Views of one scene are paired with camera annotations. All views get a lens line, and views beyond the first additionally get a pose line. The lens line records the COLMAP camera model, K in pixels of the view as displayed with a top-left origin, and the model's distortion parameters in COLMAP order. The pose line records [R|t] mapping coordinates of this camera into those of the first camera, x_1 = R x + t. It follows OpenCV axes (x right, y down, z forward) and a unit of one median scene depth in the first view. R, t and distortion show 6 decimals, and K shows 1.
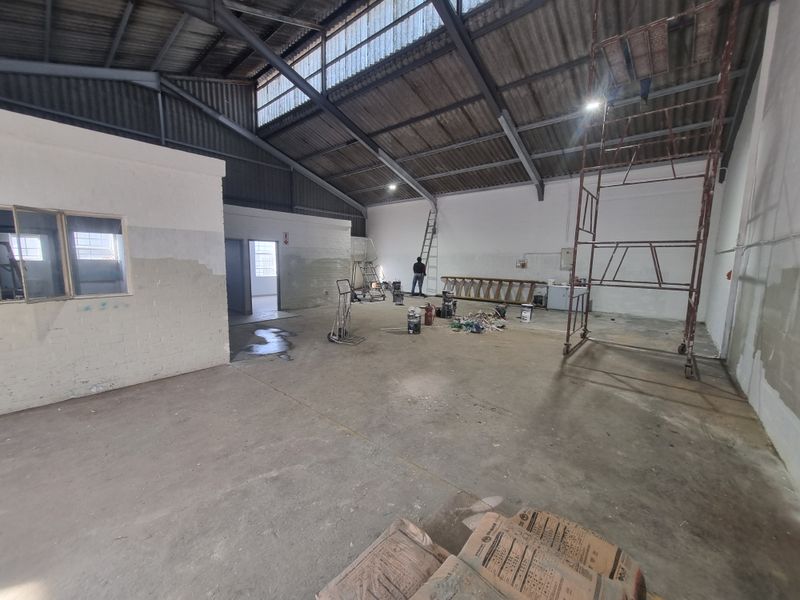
lens RADIAL K [[313.1, 0, 395.4], [0, 313.1, 298.7], [0, 0, 1]] dist [-0.000011, -0.000468]
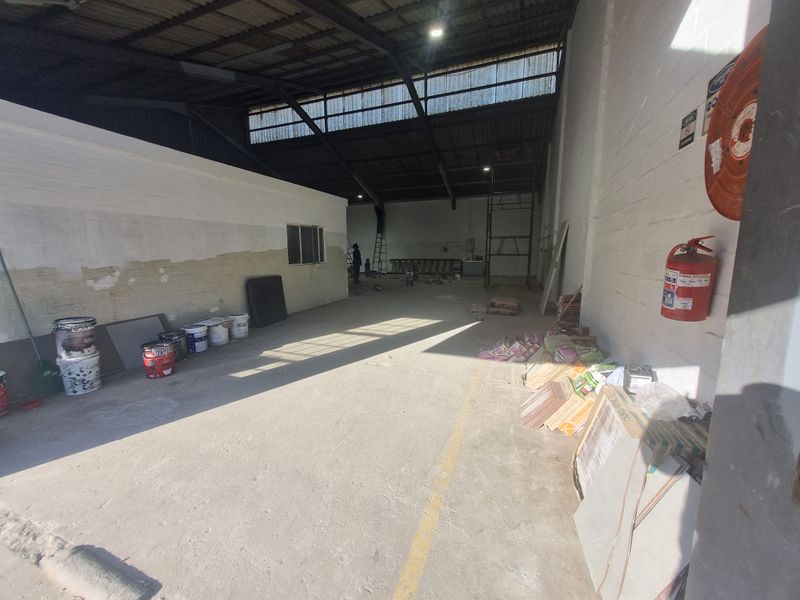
lens RADIAL K [[321.5, 0, 387.0], [0, 321.5, 300.0], [0, 0, 1]] dist [0.000664, -0.000036]
pose [[0.945675, -0.068267, 0.317866, -0.476757], [0.059084, 0.997512, 0.038451, 0.078278], [-0.319700, -0.017582, 0.947356, -0.531588]]
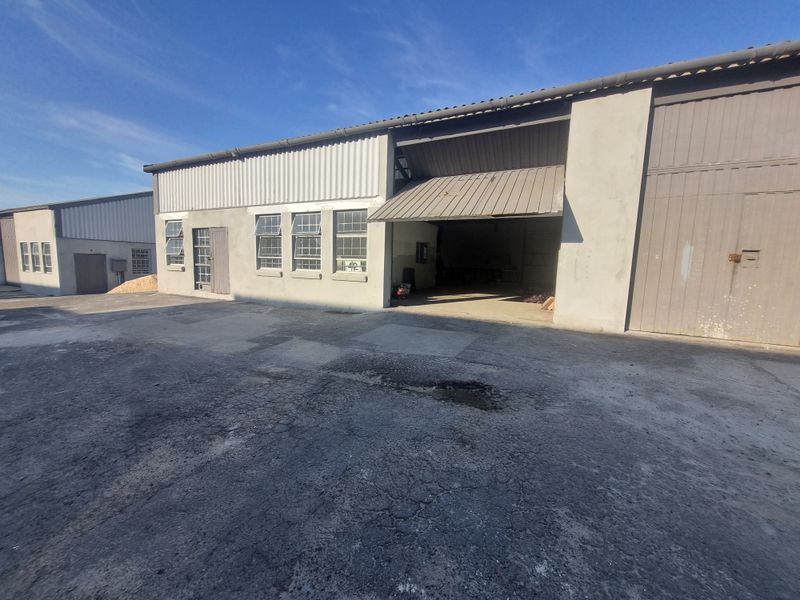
lens RADIAL K [[313.1, 0, 395.4], [0, 313.1, 298.7], [0, 0, 1]] dist [-0.000011, -0.000468]
pose [[0.965333, -0.011268, 0.260778, -0.906163], [0.011889, 0.999929, -0.000806, 0.169248], [-0.260751, 0.003878, 0.965398, -1.048714]]
